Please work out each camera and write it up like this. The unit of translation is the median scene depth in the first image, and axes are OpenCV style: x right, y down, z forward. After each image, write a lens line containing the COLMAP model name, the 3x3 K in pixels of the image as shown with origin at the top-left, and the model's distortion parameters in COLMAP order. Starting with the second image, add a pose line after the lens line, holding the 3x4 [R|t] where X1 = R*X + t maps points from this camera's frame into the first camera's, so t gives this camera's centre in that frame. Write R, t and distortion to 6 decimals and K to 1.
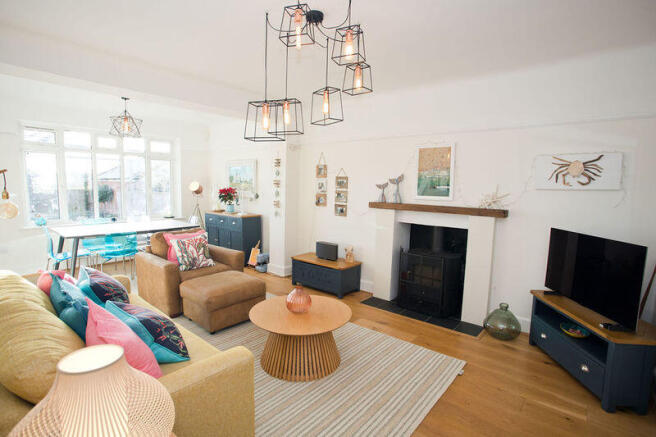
lens RADIAL K [[335.2, 0, 325.9], [0, 335.2, 217.8], [0, 0, 1]] dist [-0.025662, 0.001290]
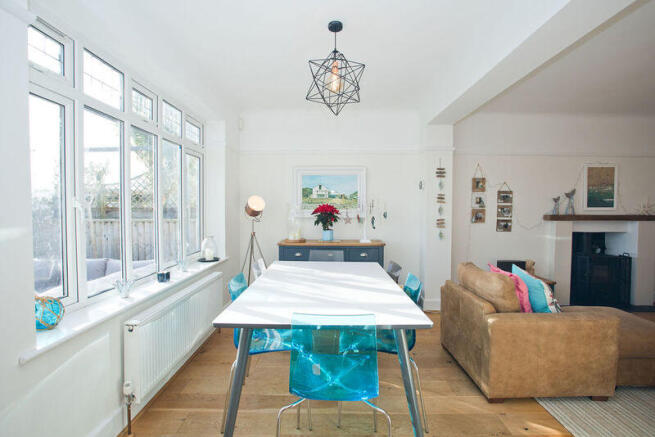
lens RADIAL K [[334.7, 0, 327.9], [0, 334.7, 217.0], [0, 0, 1]] dist [-0.025662, 0.001290]
pose [[0.735092, -0.037885, 0.676908, -0.970908], [0.079854, 0.996326, -0.030956, -0.057790], [-0.673248, 0.076809, 0.735416, 0.639704]]
